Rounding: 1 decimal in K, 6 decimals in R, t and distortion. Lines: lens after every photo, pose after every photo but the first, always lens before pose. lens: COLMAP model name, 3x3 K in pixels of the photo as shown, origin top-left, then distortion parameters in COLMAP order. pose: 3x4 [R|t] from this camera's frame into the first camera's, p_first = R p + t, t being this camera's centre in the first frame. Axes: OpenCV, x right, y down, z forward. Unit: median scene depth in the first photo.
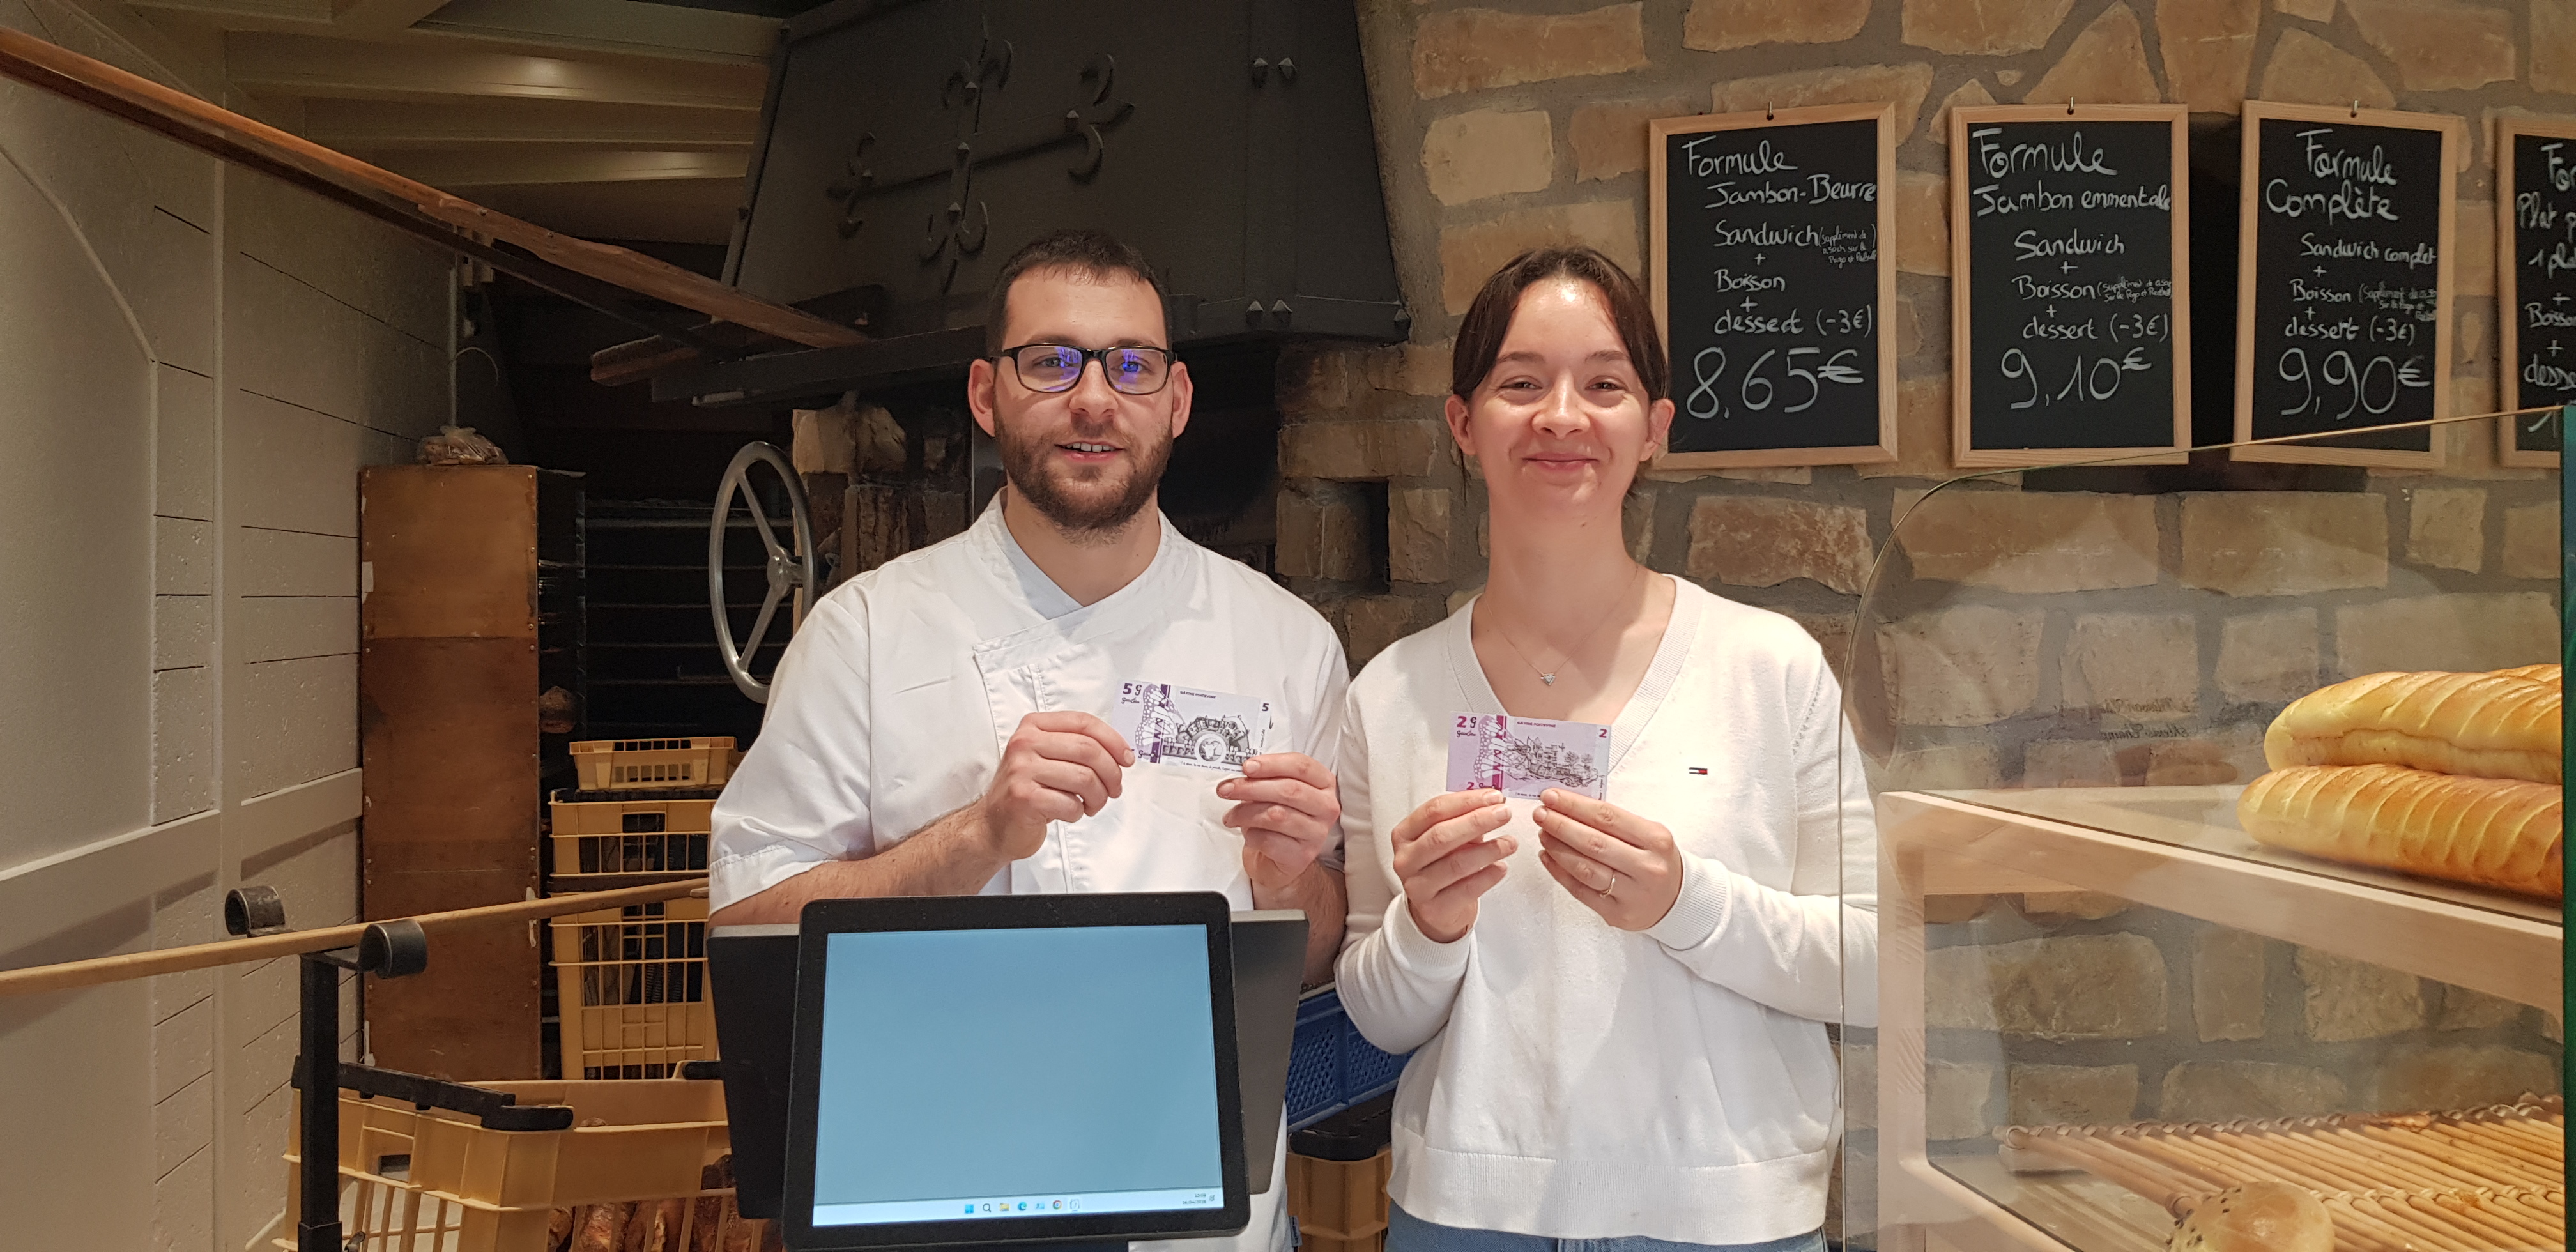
lens RADIAL K [[1962.2, 0, 1288.0], [0, 1962.2, 626.0], [0, 0, 1]] dist [0.147463, -0.322449]
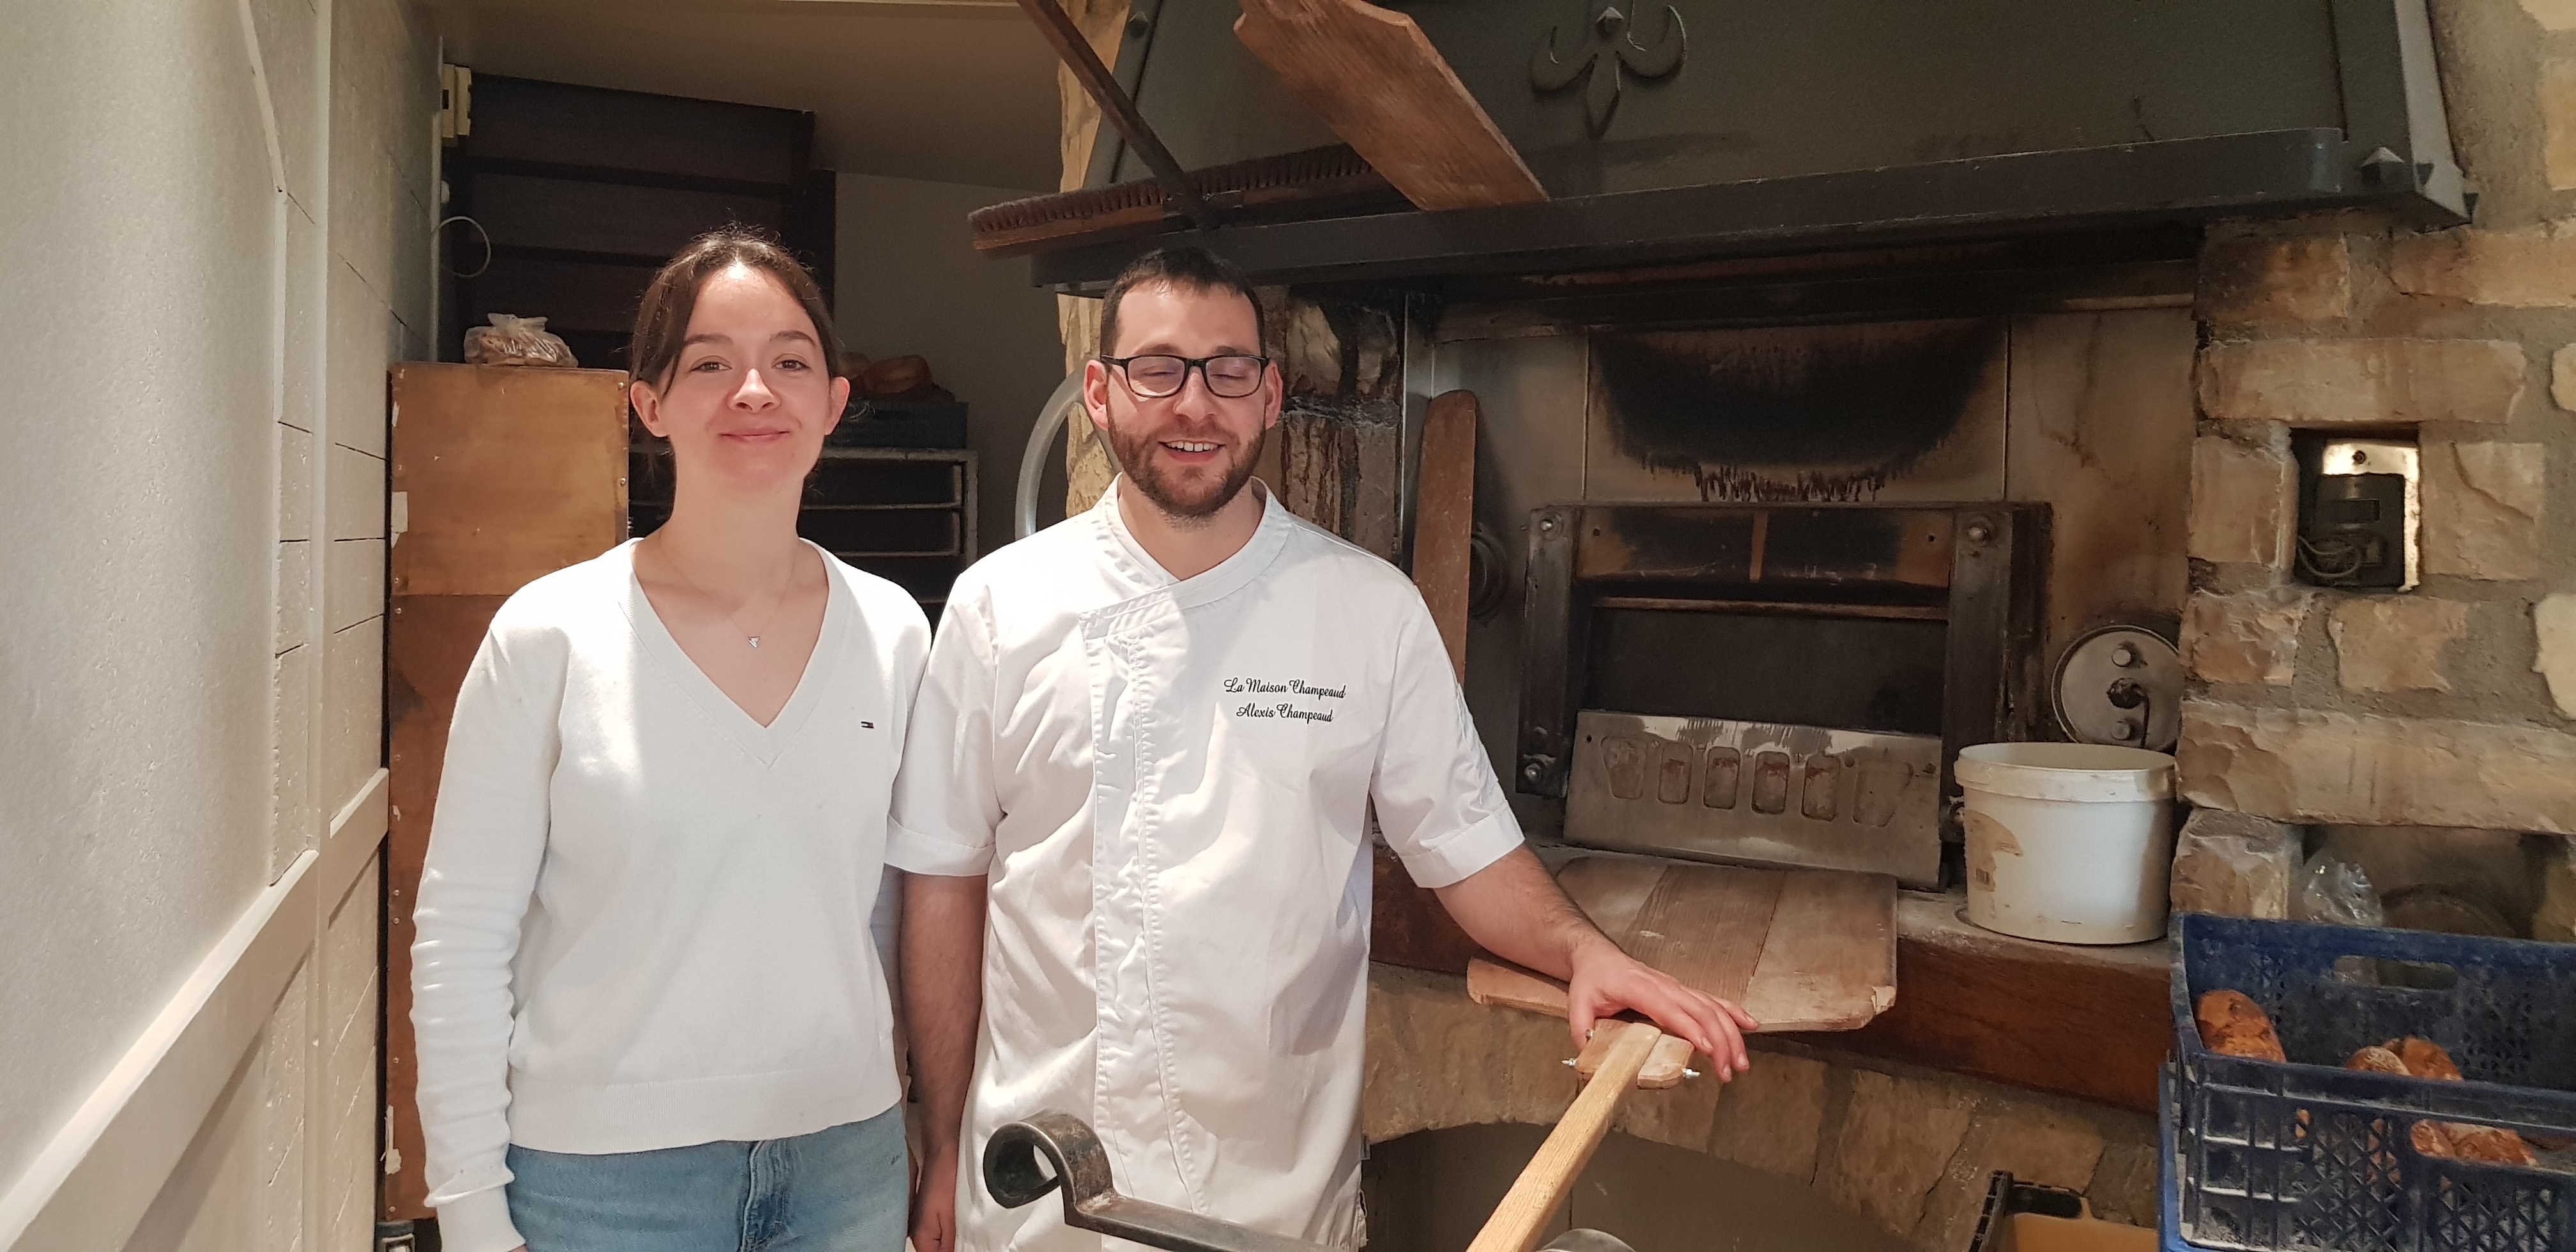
lens RADIAL K [[1952.5, 0, 1275.2], [0, 1952.5, 579.7], [0, 0, 1]] dist [0.064776, -0.103949]
pose [[0.987369, 0.018524, 0.157349, -0.488907], [-0.019684, 0.999789, 0.005815, -0.019398], [-0.157209, -0.008839, 0.987526, 0.424159]]
